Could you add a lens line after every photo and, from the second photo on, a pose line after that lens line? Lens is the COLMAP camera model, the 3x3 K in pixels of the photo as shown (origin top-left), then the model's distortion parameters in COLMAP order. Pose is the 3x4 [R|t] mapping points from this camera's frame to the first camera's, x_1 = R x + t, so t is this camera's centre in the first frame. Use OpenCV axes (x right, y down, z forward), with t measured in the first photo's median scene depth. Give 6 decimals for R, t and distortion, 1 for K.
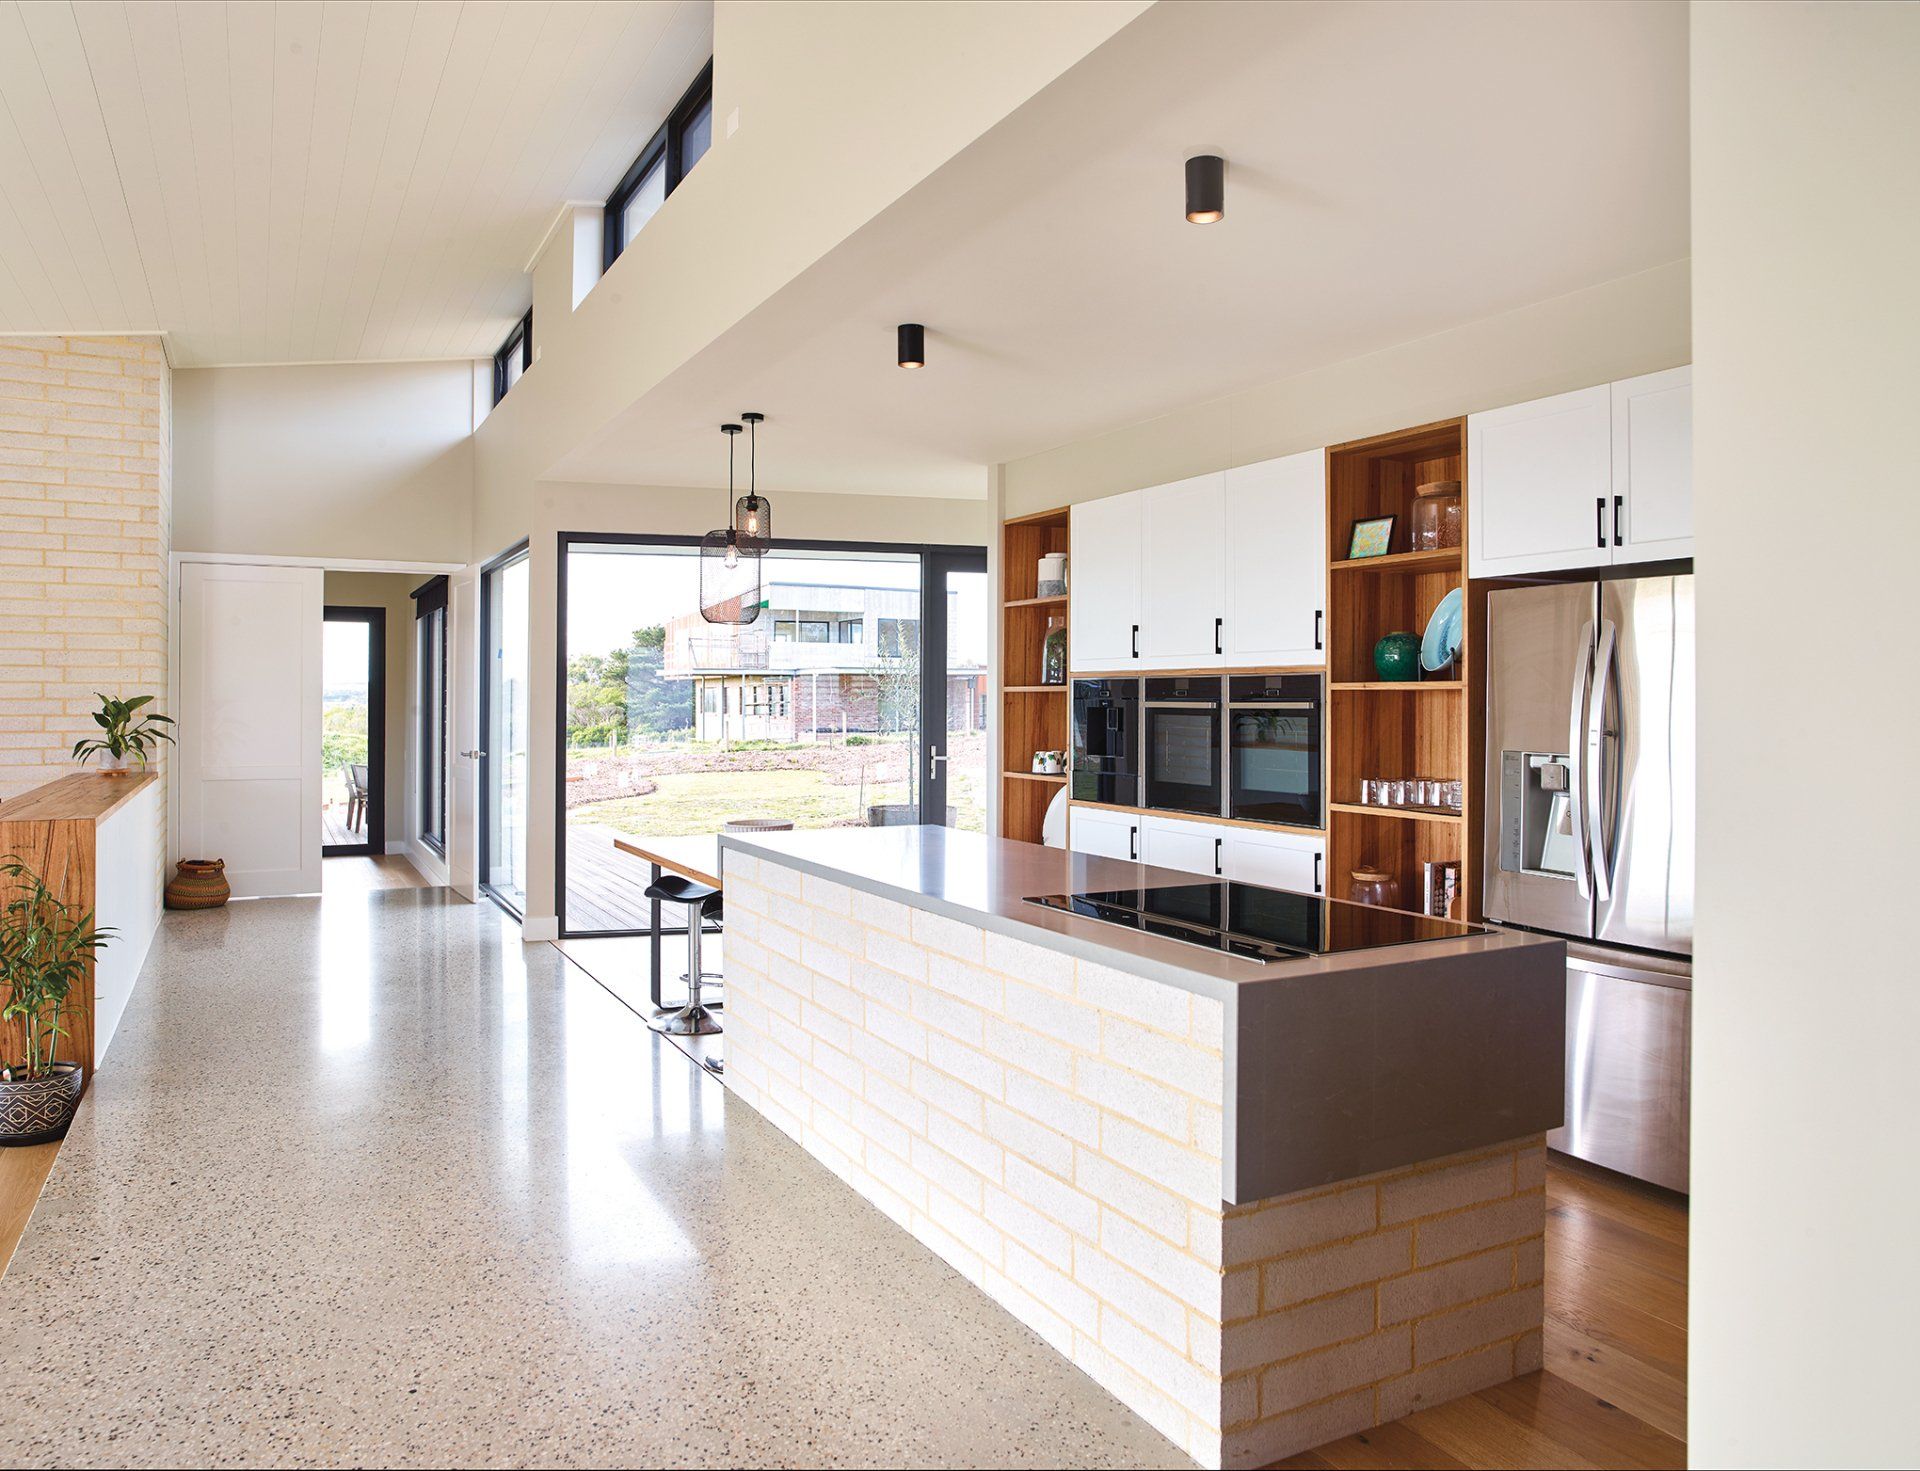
lens RADIAL K [[1352.0, 0, 962.8], [0, 1352.0, 725.8], [0, 0, 1]] dist [-0.001177, 0.000552]
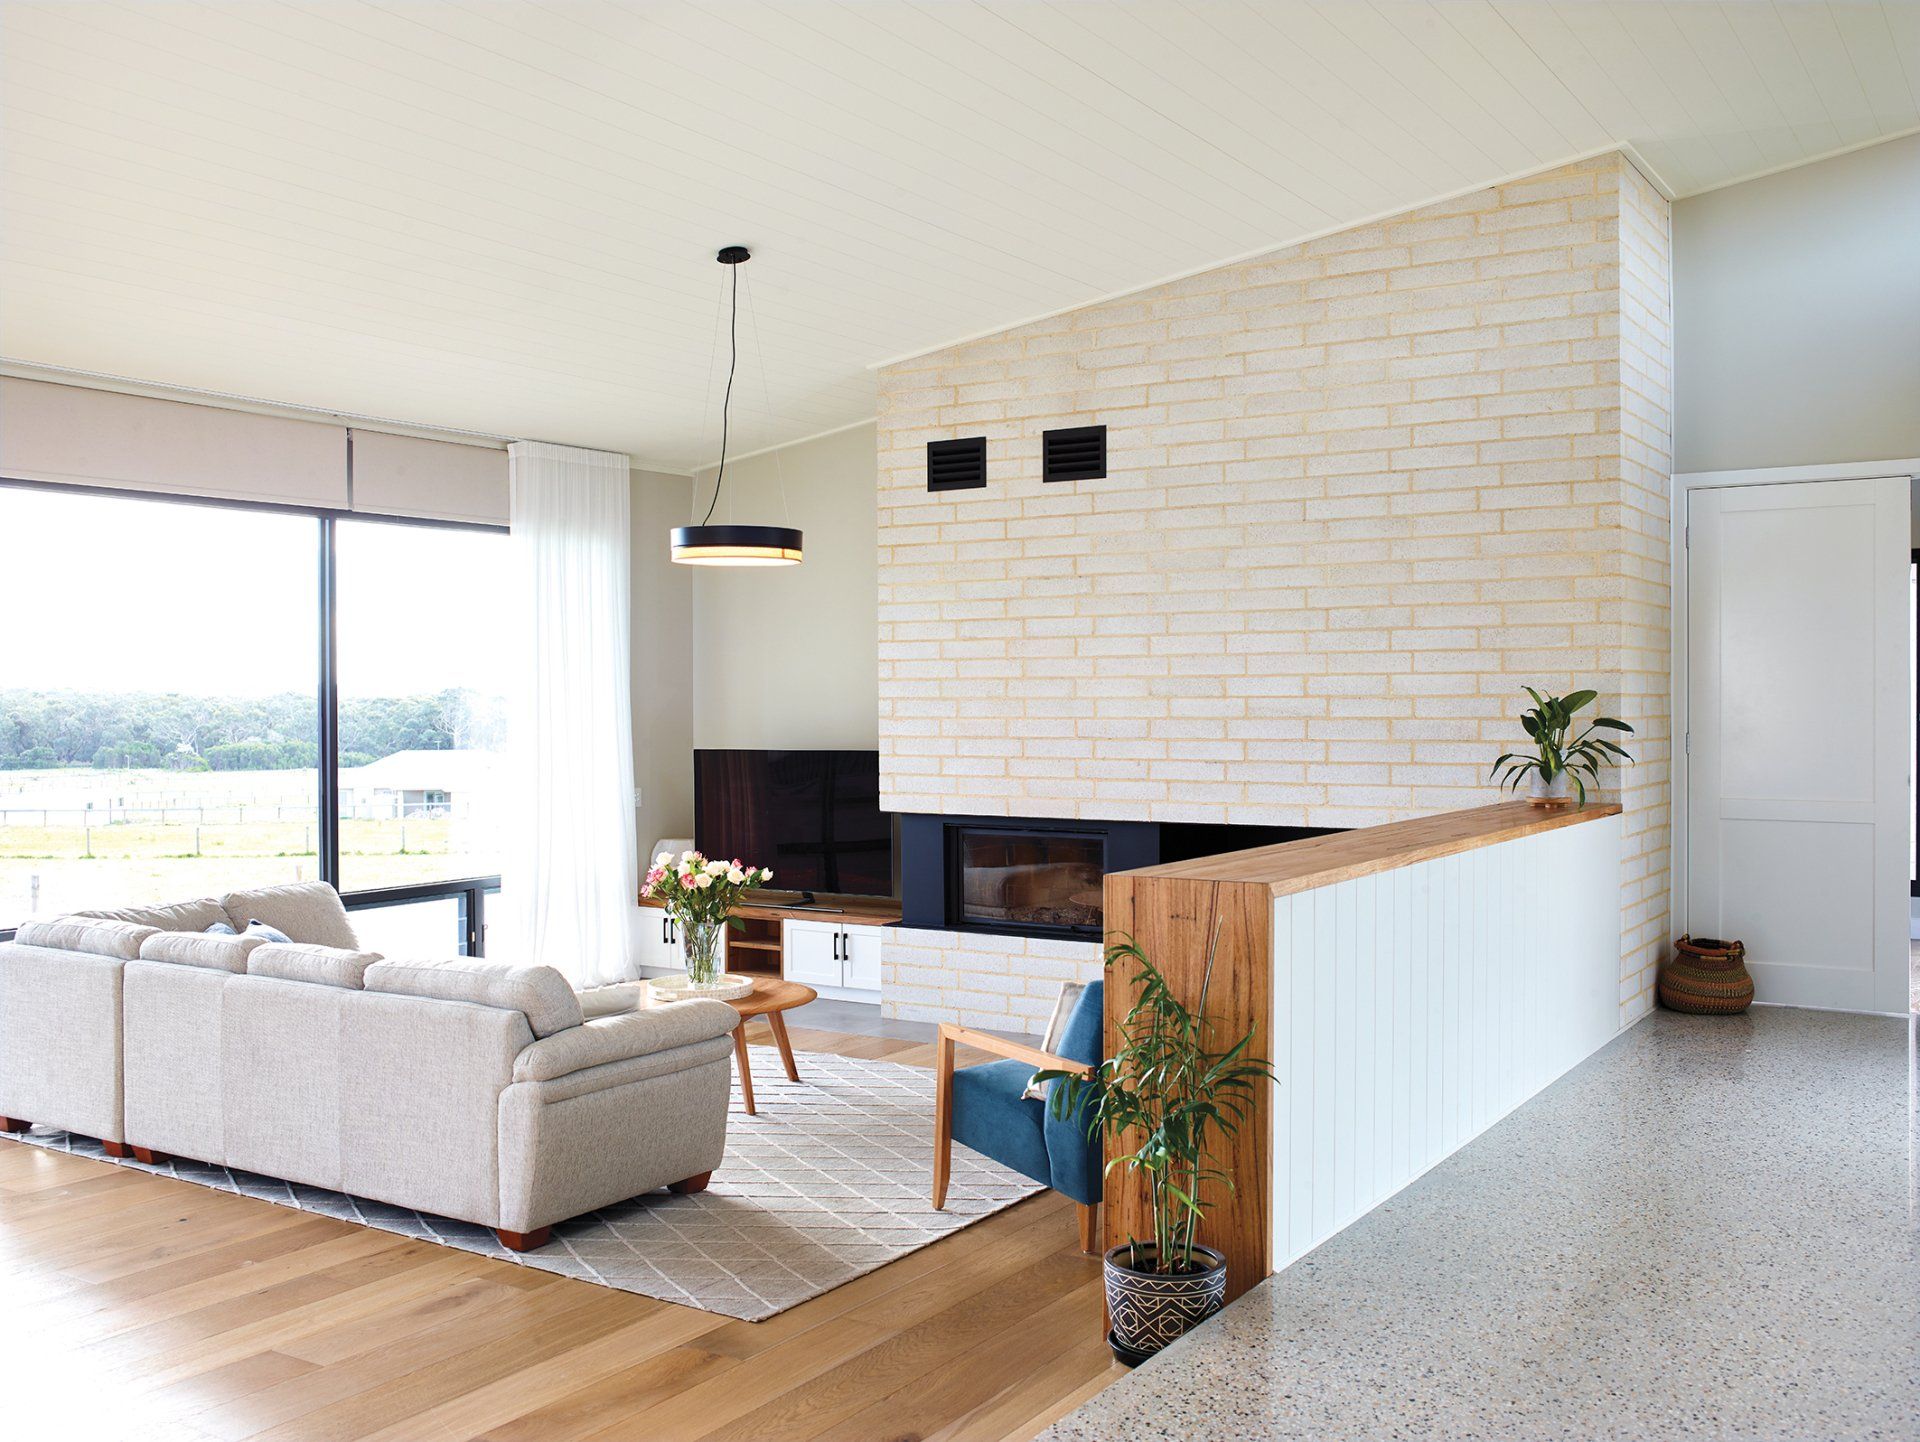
lens RADIAL K [[1812.3, 0, 955.6], [0, 1812.3, 720.3], [0, 0, 1]] dist [-0.045746, 0.000000]
pose [[0.492591, 0.004451, -0.870250, 0.017683], [-0.009857, 0.999951, -0.000465, -0.003753], [0.870205, 0.008807, 0.492611, 0.285369]]
